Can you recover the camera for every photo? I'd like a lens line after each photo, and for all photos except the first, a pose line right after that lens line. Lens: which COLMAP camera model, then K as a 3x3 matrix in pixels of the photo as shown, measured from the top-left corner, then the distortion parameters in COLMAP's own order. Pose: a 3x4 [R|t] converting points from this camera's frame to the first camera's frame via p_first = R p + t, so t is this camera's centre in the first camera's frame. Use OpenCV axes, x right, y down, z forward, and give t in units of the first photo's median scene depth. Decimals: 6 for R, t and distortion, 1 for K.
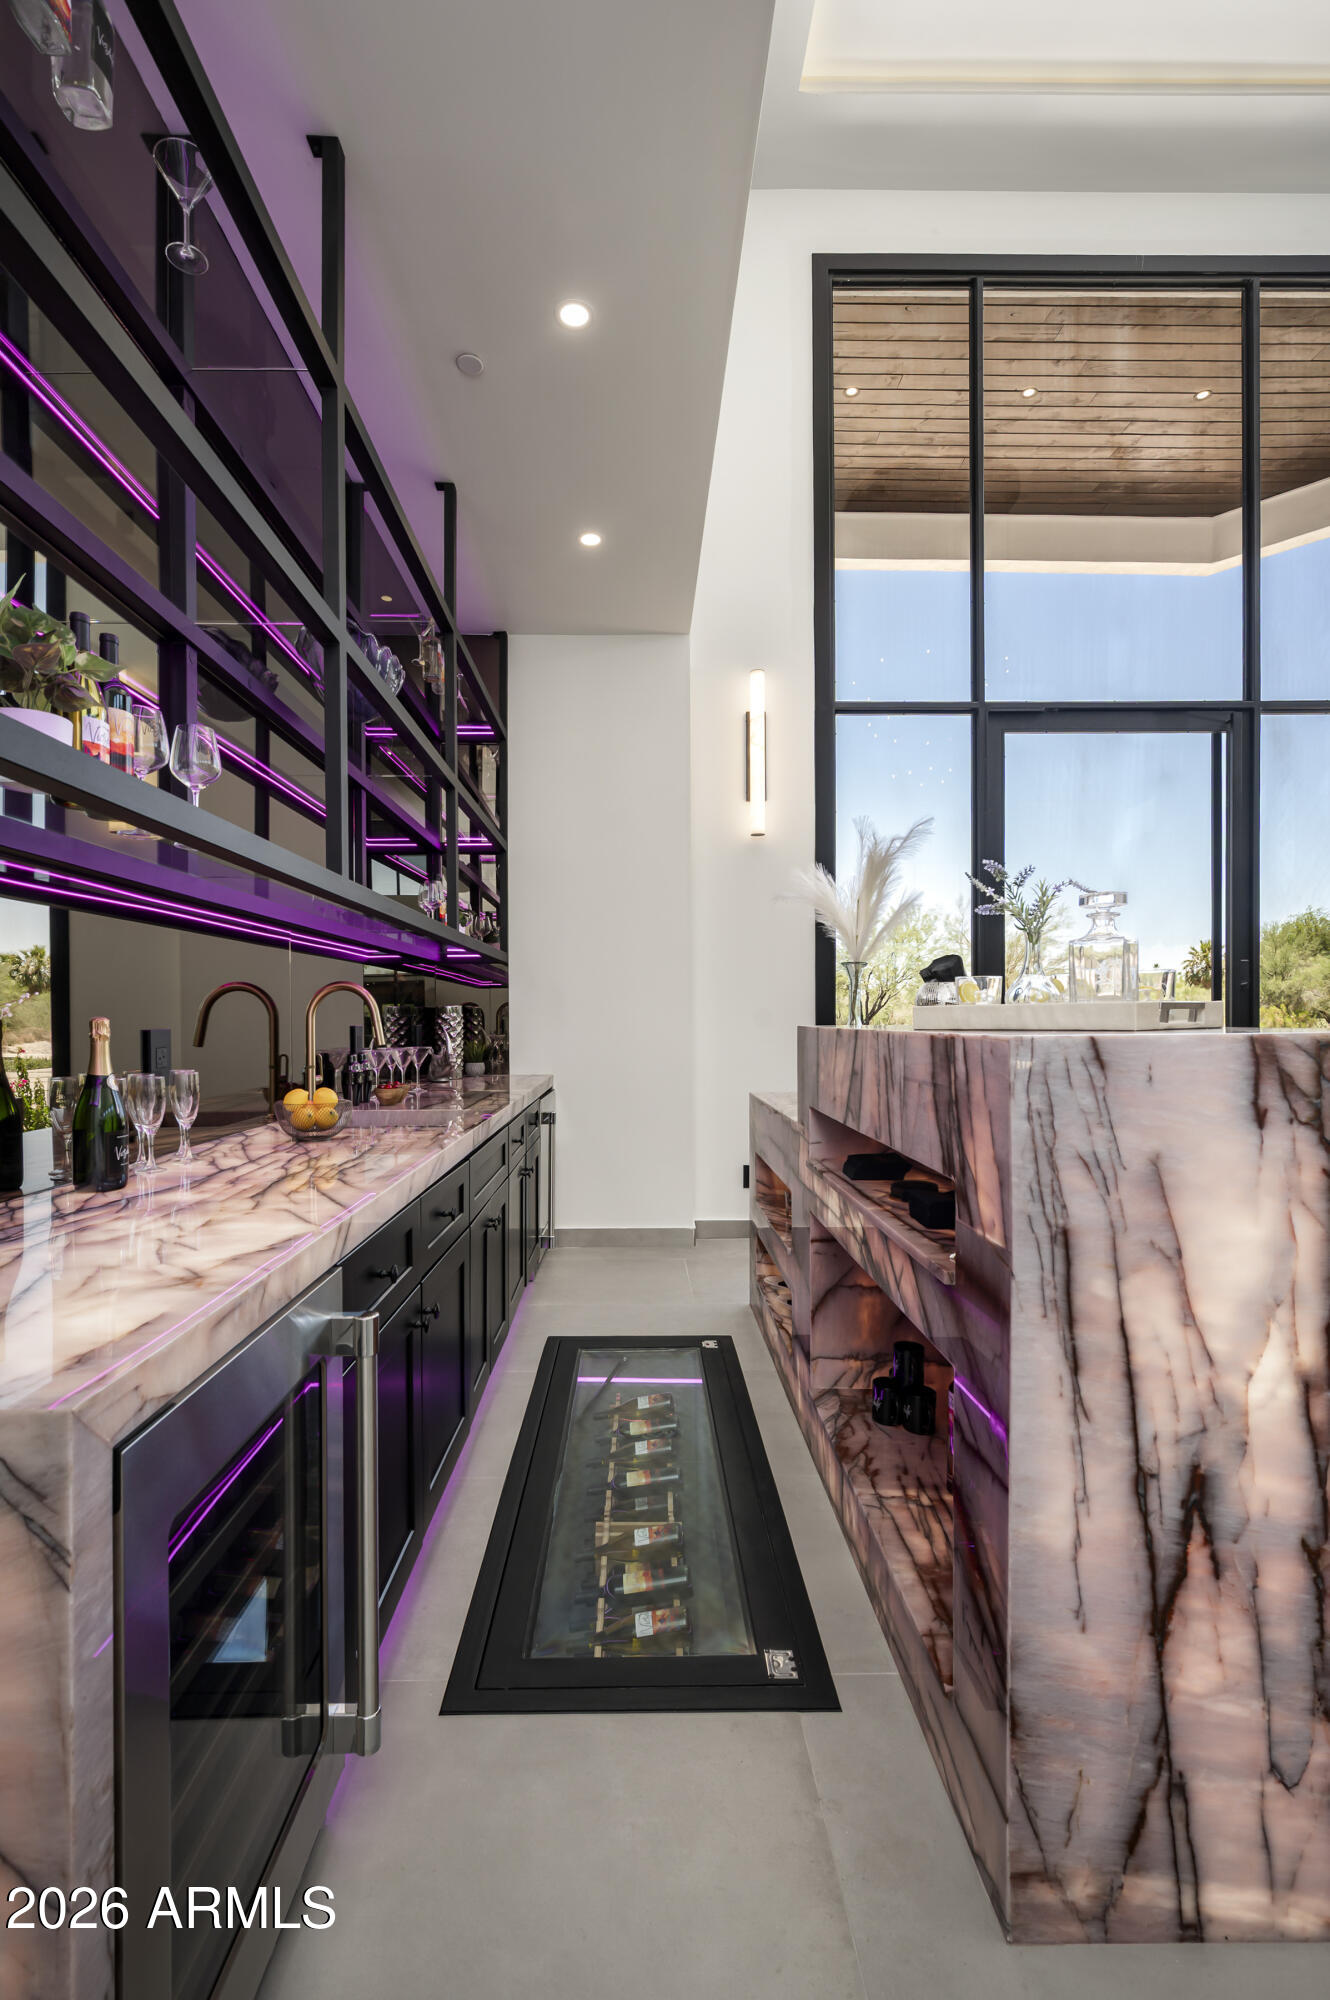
lens RADIAL K [[911.4, 0, 660.3], [0, 911.4, 1007.1], [0, 0, 1]] dist [0.000326, 0.001182]
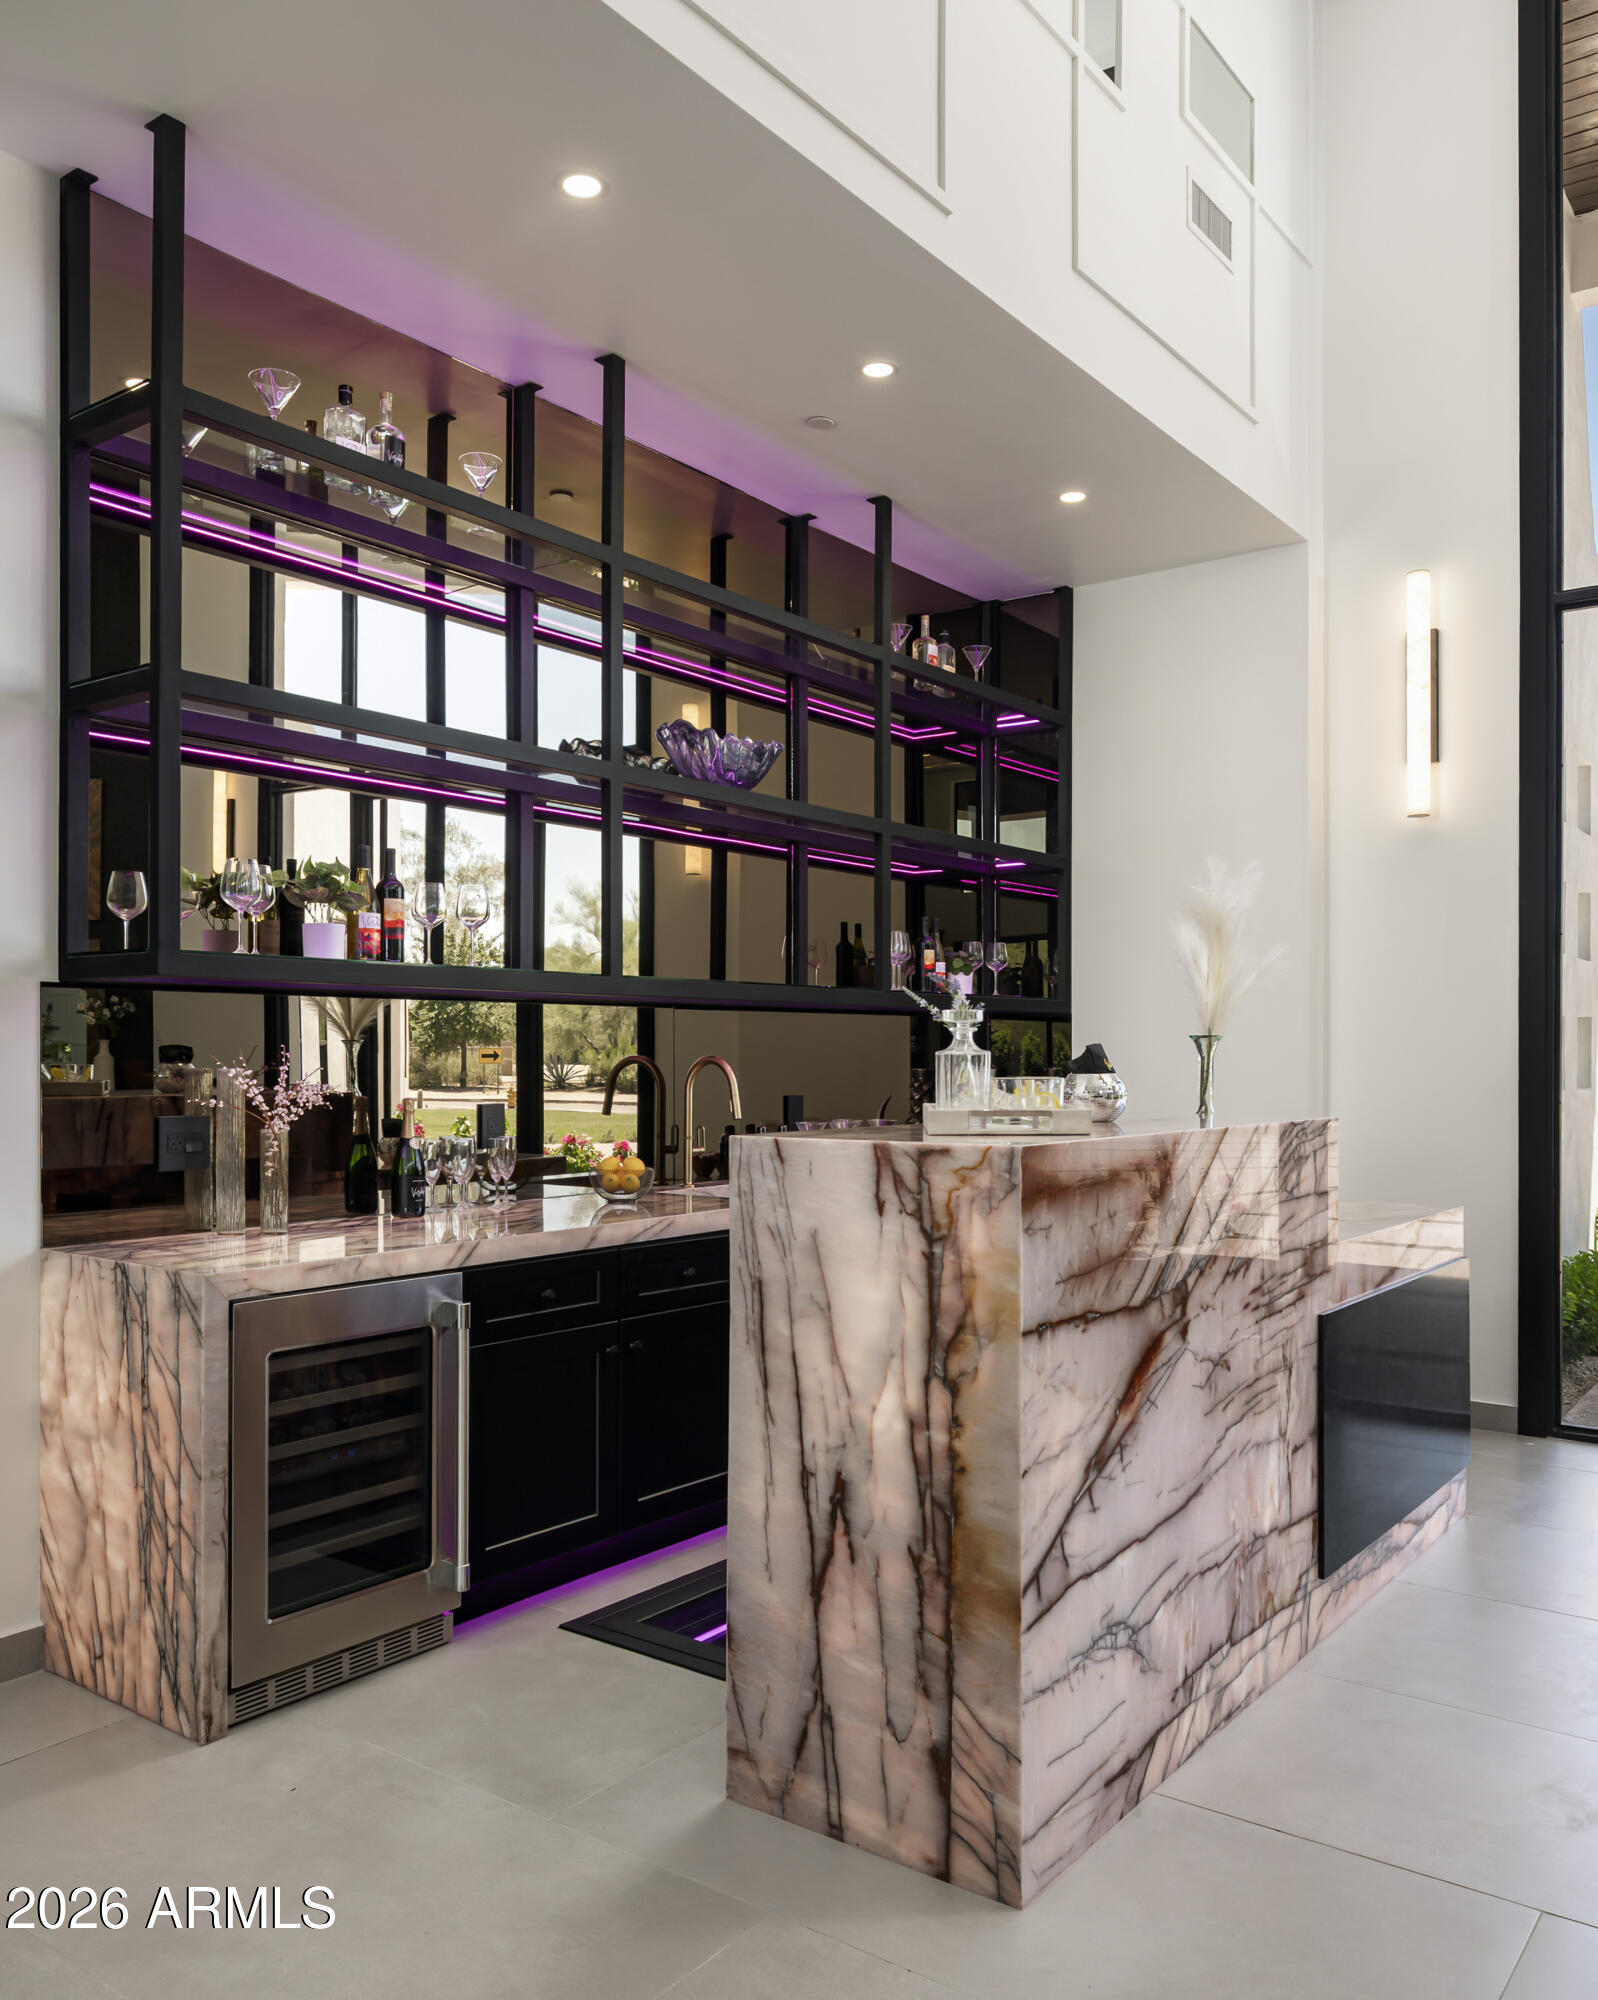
lens RADIAL K [[1583.7, 0, 798.9], [0, 1583.7, 1007.8], [0, 0, 1]] dist [0.003151, -0.005296]
pose [[0.789987, -0.009988, -0.613042, 1.932840], [-0.000345, 0.999860, -0.016736, -0.121118], [0.613123, 0.013433, 0.789873, -0.827219]]
